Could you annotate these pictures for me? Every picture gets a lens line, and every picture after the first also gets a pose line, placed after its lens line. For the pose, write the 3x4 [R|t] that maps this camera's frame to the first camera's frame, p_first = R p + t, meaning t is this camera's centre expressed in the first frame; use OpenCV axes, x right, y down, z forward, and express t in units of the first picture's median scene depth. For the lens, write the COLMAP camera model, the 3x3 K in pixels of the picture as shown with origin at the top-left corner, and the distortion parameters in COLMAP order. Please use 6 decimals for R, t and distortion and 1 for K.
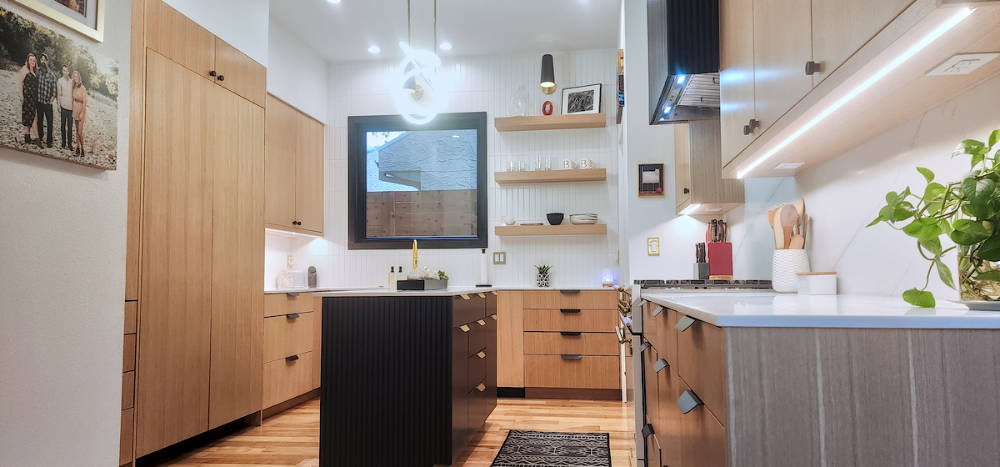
lens RADIAL K [[661.3, 0, 504.2], [0, 661.3, 231.7], [0, 0, 1]] dist [0.060122, -0.001658]
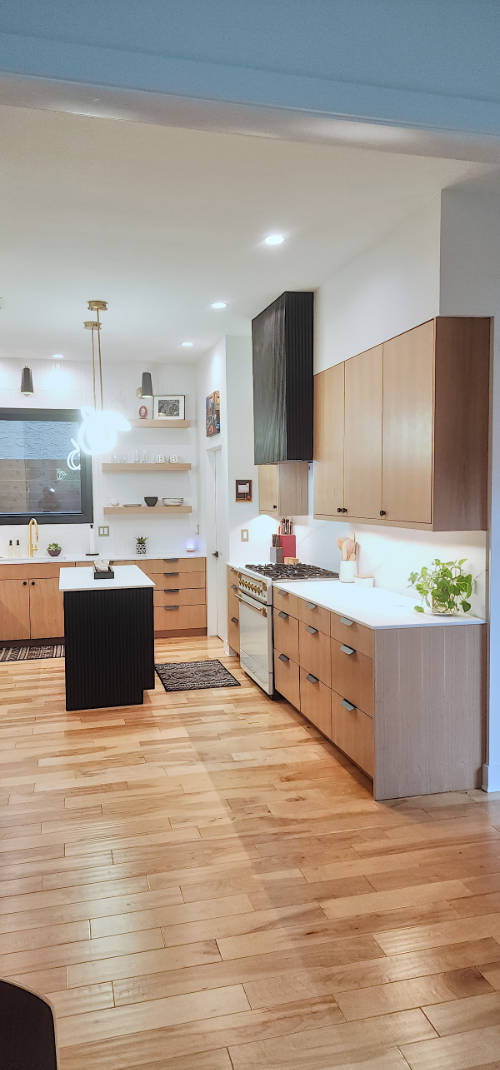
lens RADIAL K [[702.5, 0, 250.0], [0, 702.5, 535.0], [0, 0, 1]] dist [0.065674, -0.000308]
pose [[0.920160, -0.029687, 0.390416, -0.288060], [-0.022734, 0.991389, 0.128964, -0.138093], [-0.390883, -0.127543, 0.911561, -0.338066]]
